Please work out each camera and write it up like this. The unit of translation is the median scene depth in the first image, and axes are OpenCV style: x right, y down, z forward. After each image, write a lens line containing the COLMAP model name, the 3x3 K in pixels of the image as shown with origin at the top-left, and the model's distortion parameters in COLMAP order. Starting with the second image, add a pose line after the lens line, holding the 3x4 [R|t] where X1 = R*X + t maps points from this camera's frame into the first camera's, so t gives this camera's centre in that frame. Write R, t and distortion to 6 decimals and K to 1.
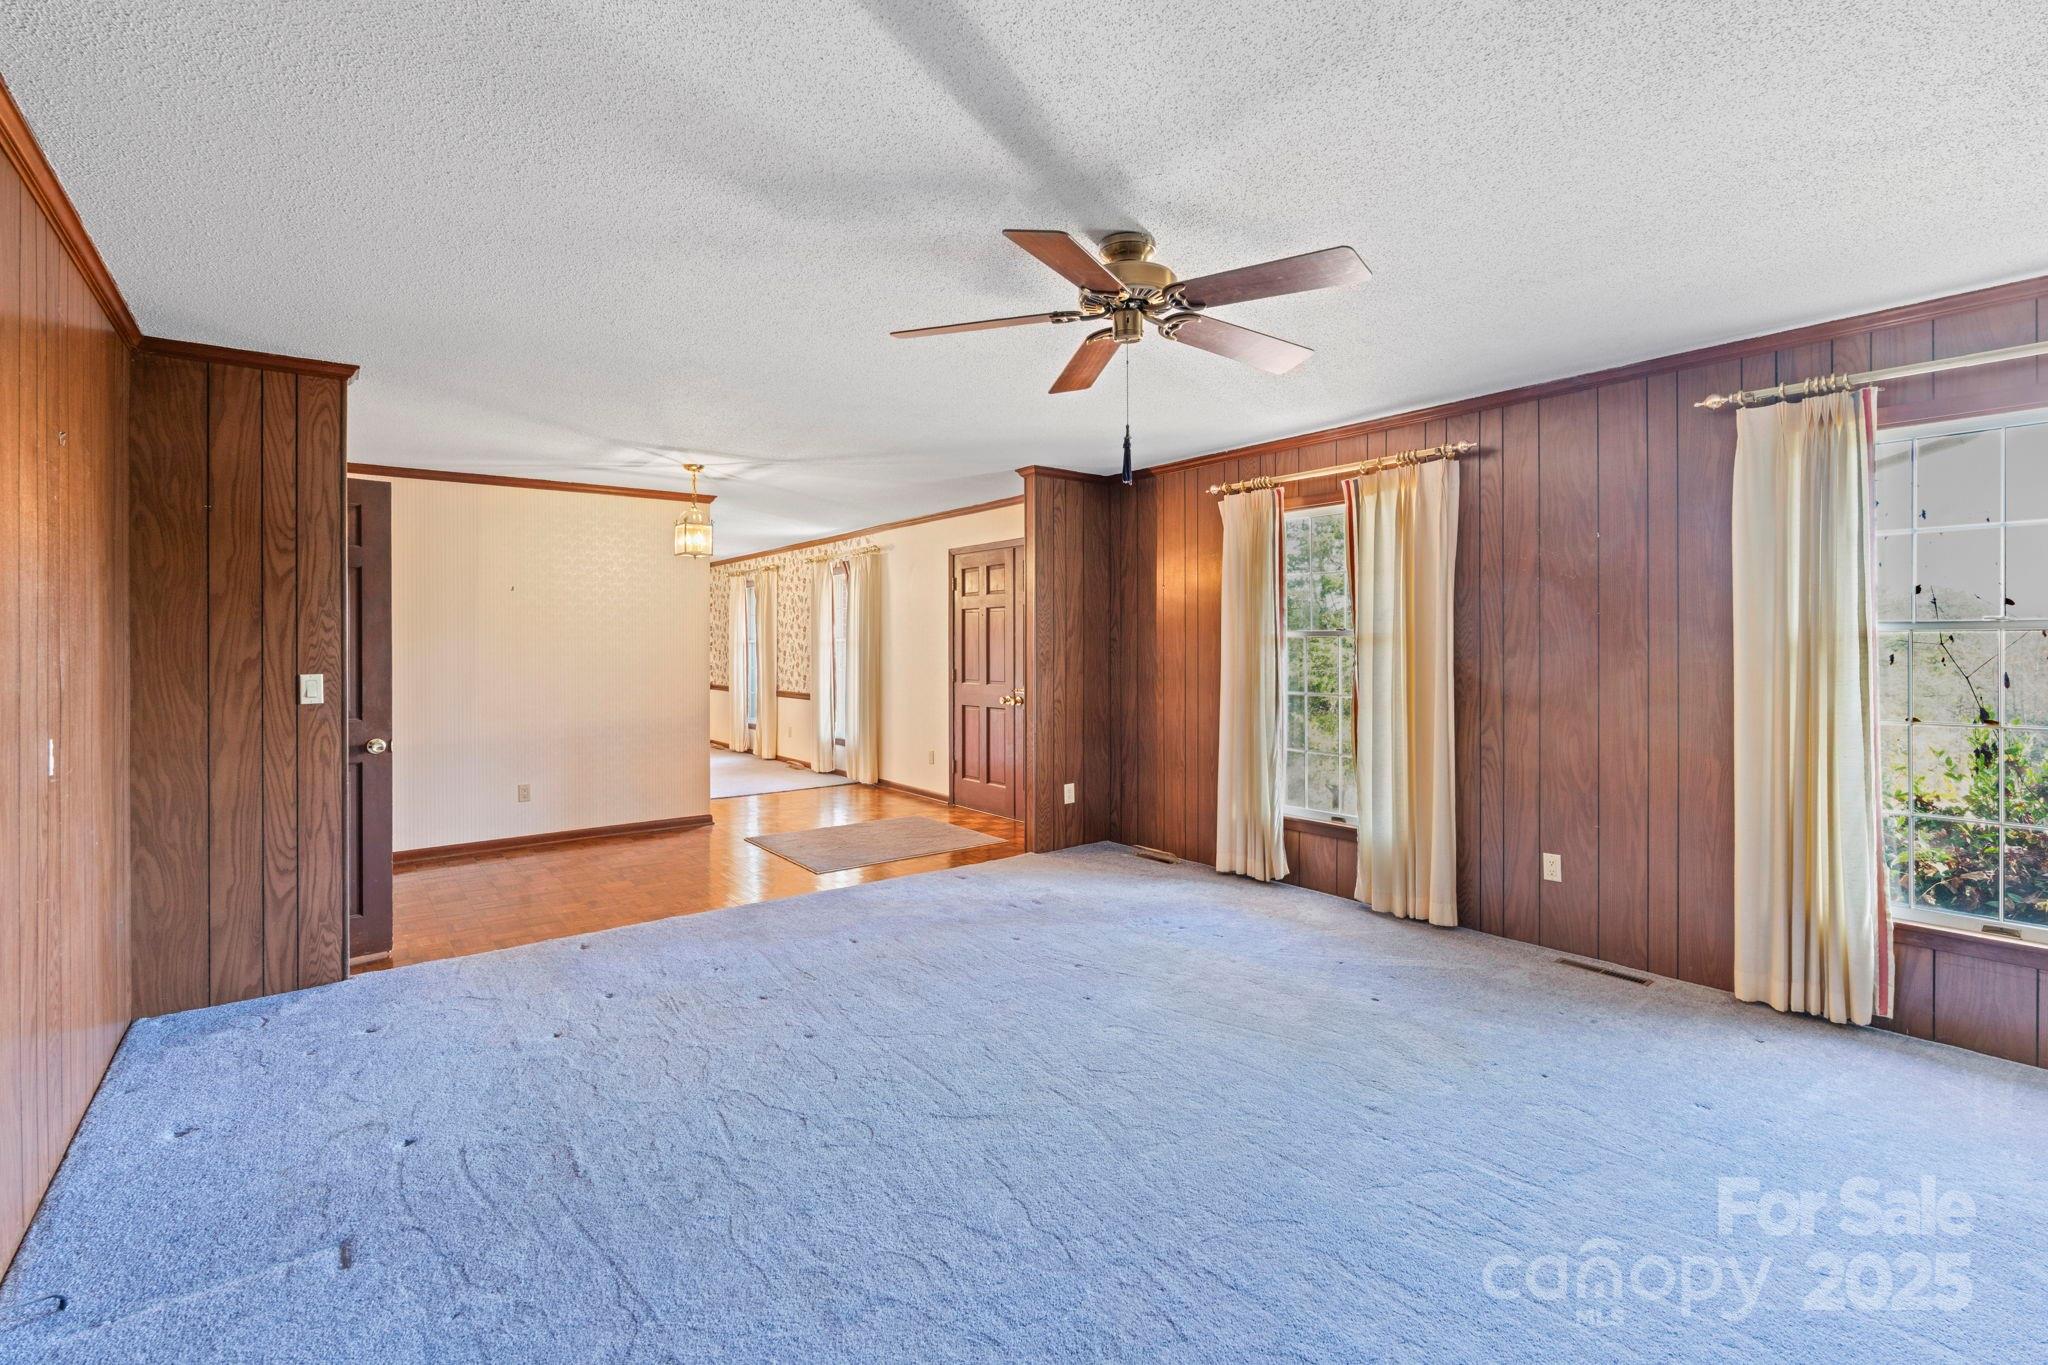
lens RADIAL K [[915.3, 0, 1026.8], [0, 915.3, 648.5], [0, 0, 1]] dist [-0.000844, 0.000112]
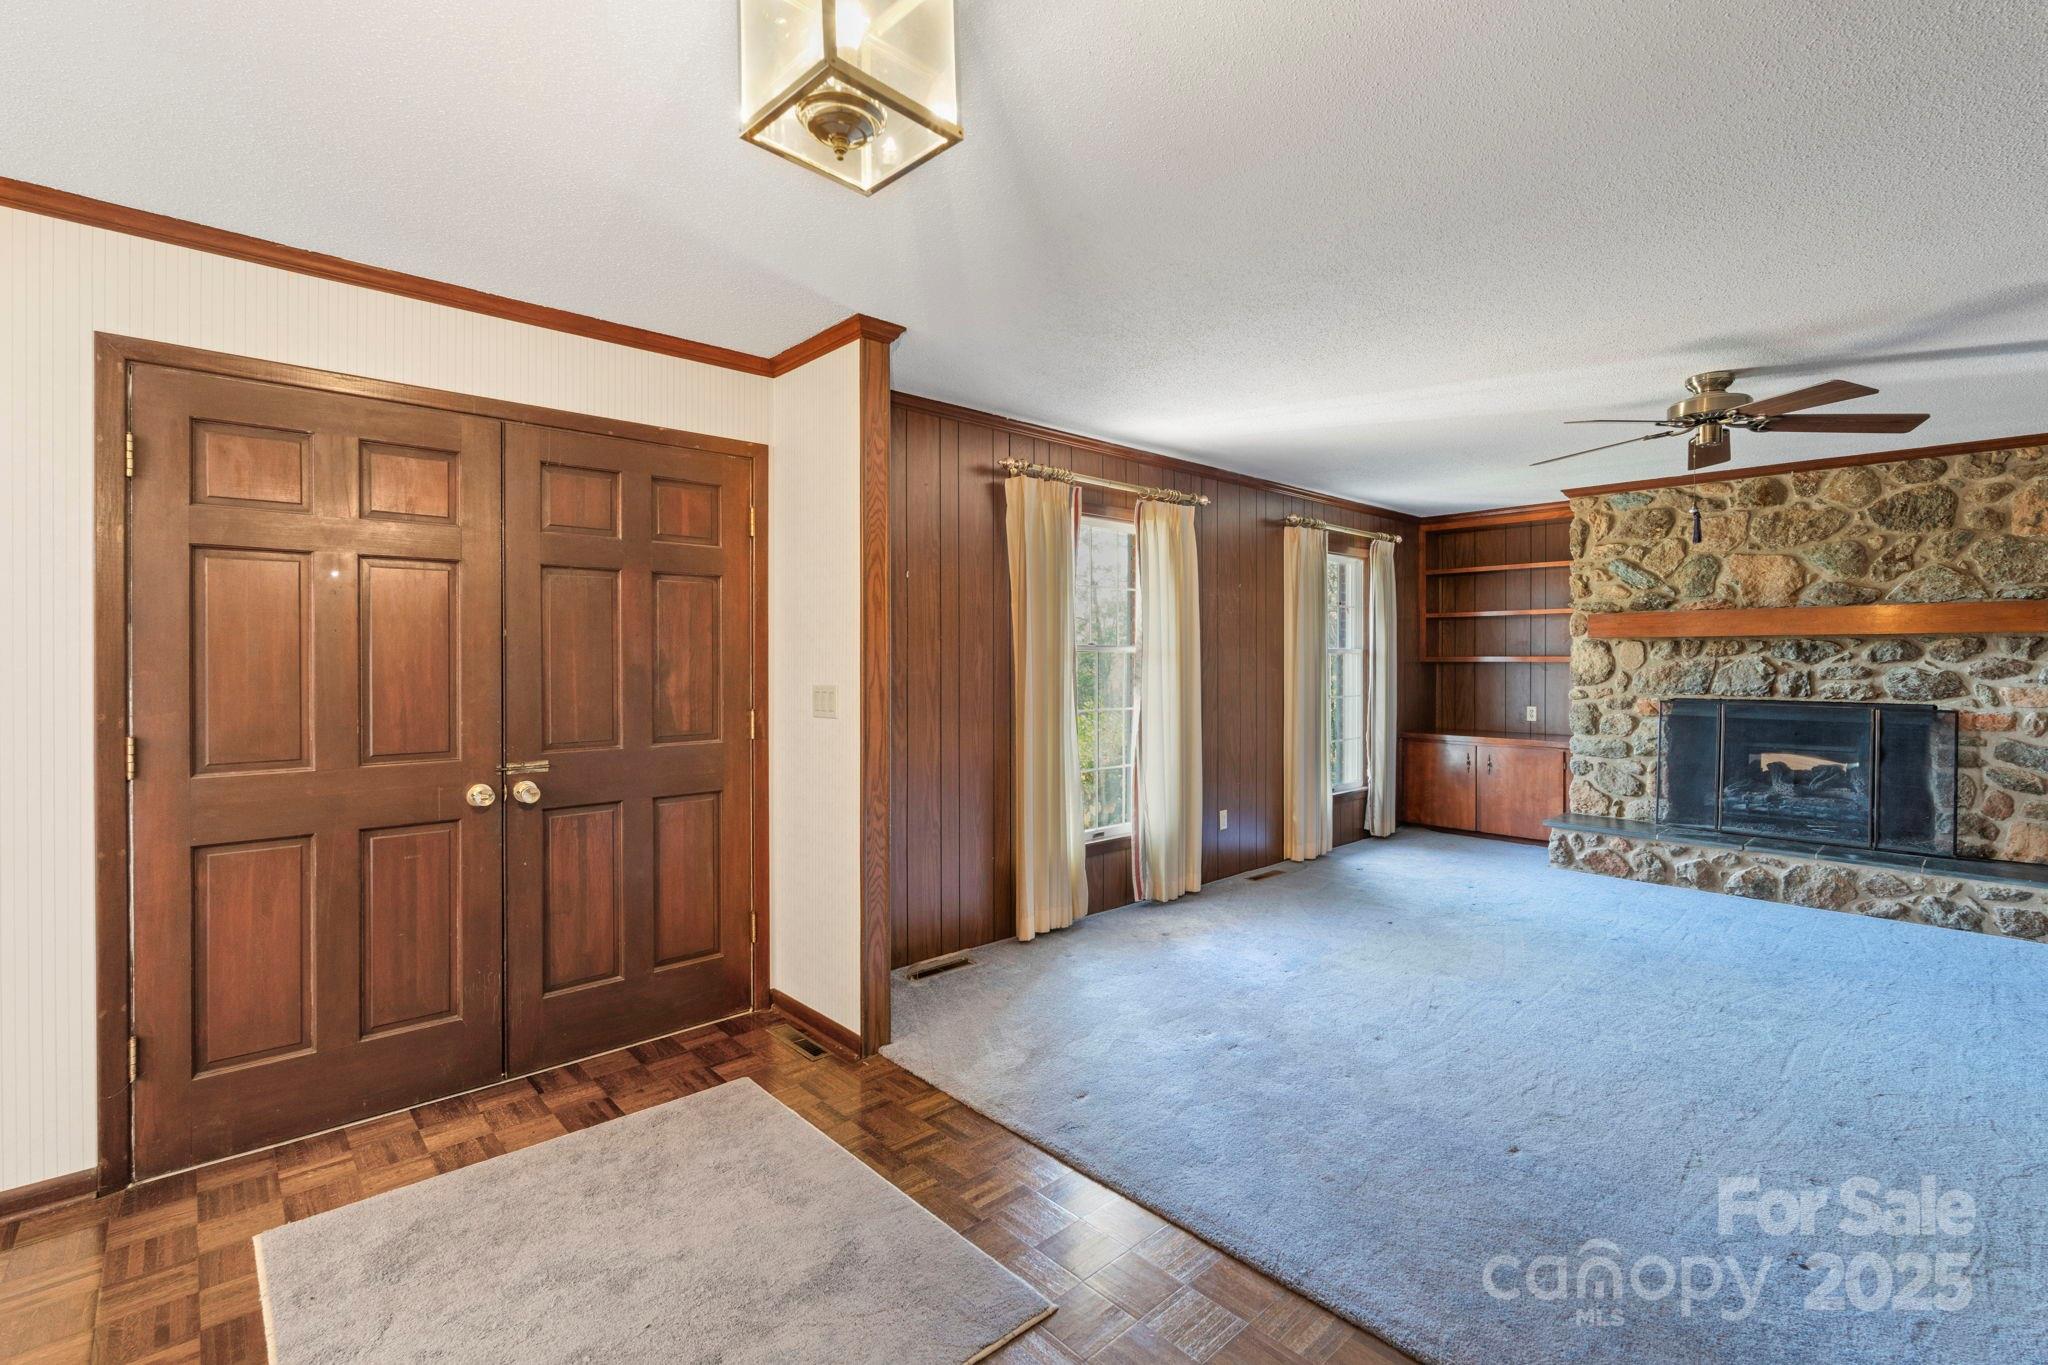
lens RADIAL K [[919.1, 0, 1024.2], [0, 919.1, 654.6], [0, 0, 1]] dist [0.001170, -0.000089]
pose [[-0.088326, 0.008314, 0.996057, -0.751486], [0.004657, 0.999958, -0.007934, -0.001675], [-0.996081, 0.003938, -0.088361, 1.353218]]
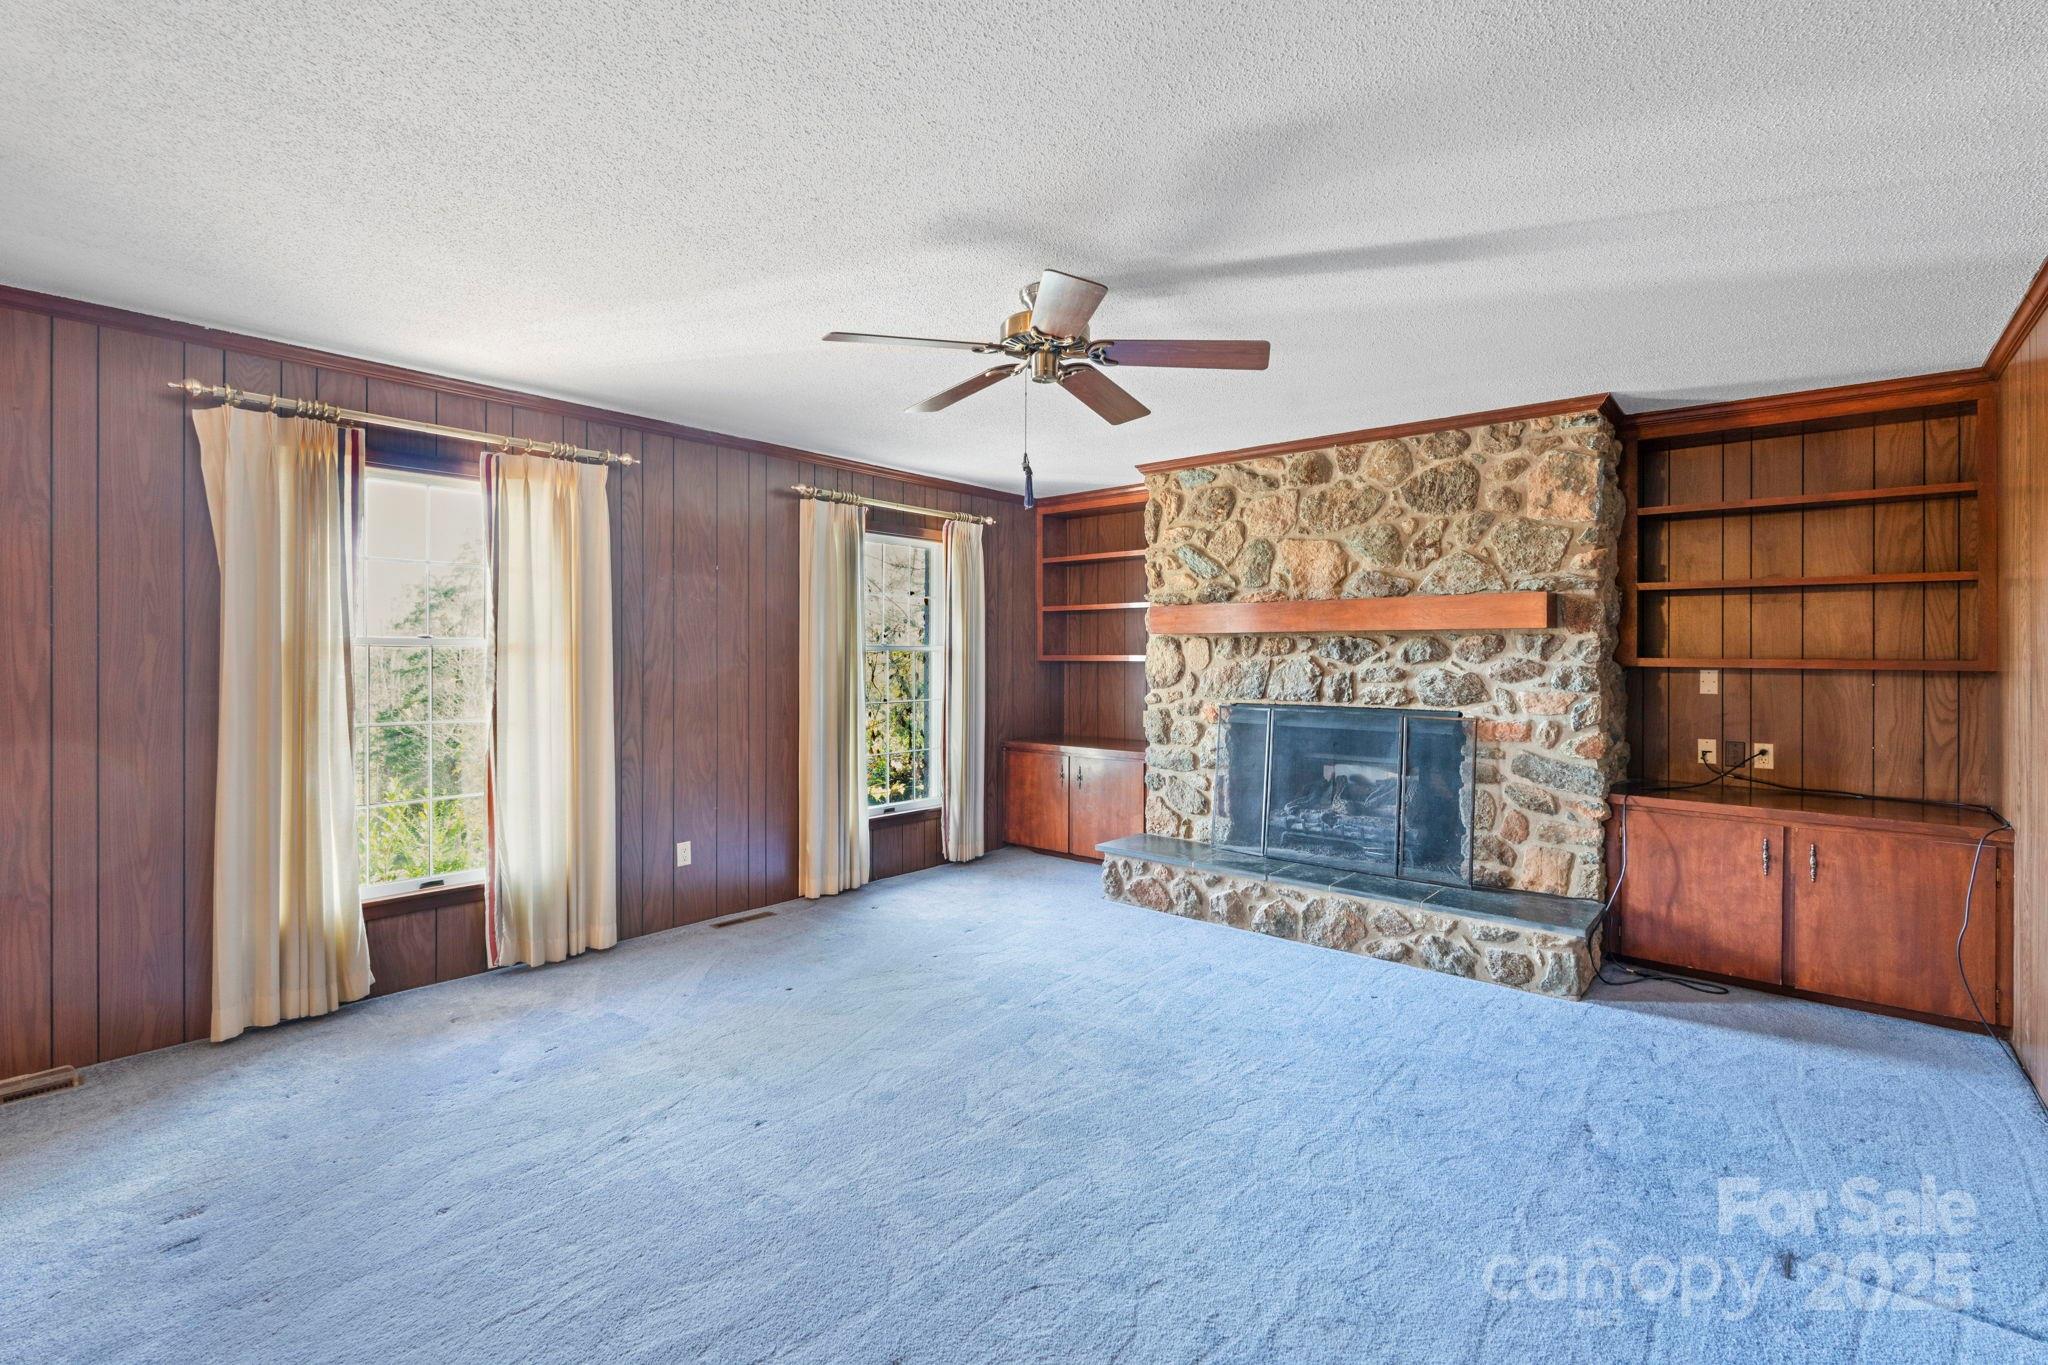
lens RADIAL K [[915.3, 0, 1026.8], [0, 915.3, 648.5], [0, 0, 1]] dist [-0.000844, 0.000112]
pose [[-0.196090, 0.011939, 0.980513, -0.592291], [0.001830, 0.999929, -0.011810, -0.000696], [-0.980584, -0.000521, -0.196098, 0.766222]]
